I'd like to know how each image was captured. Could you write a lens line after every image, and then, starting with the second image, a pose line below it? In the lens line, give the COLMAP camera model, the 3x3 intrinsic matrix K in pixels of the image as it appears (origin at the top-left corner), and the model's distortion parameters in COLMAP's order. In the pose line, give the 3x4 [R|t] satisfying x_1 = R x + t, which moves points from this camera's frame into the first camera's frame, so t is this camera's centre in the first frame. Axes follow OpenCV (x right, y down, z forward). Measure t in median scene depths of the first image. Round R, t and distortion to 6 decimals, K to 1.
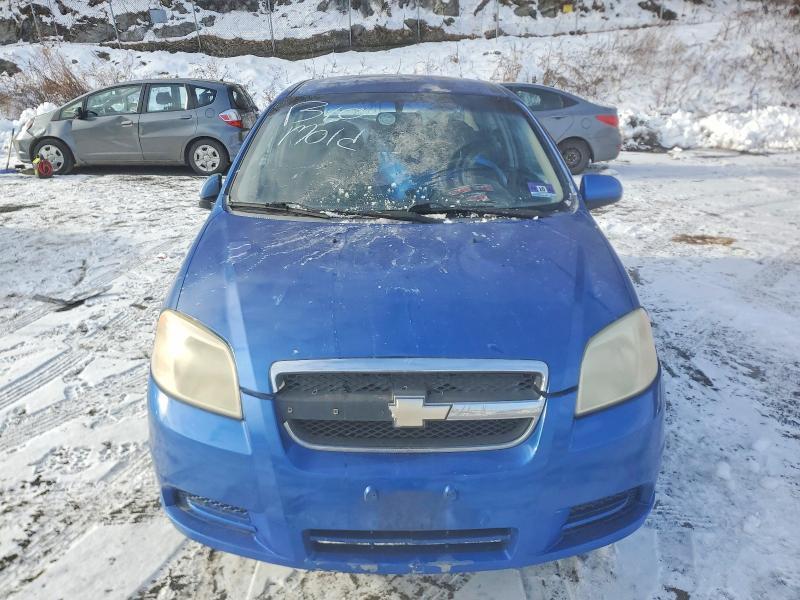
lens RADIAL K [[649.2, 0, 418.2], [0, 649.2, 299.3], [0, 0, 1]] dist [0.001901, -0.001137]
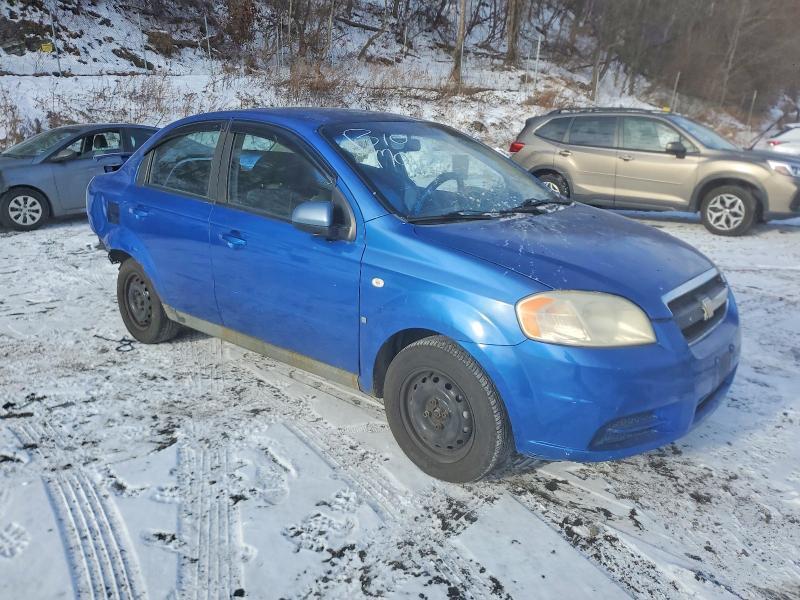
lens RADIAL K [[649.2, 0, 418.2], [0, 649.2, 299.3], [0, 0, 1]] dist [0.001901, -0.001137]
pose [[0.633751, -0.183846, 0.751372, -0.839313], [0.234400, 0.971319, 0.039956, -0.048338], [-0.737168, 0.150800, 0.658668, 0.215704]]
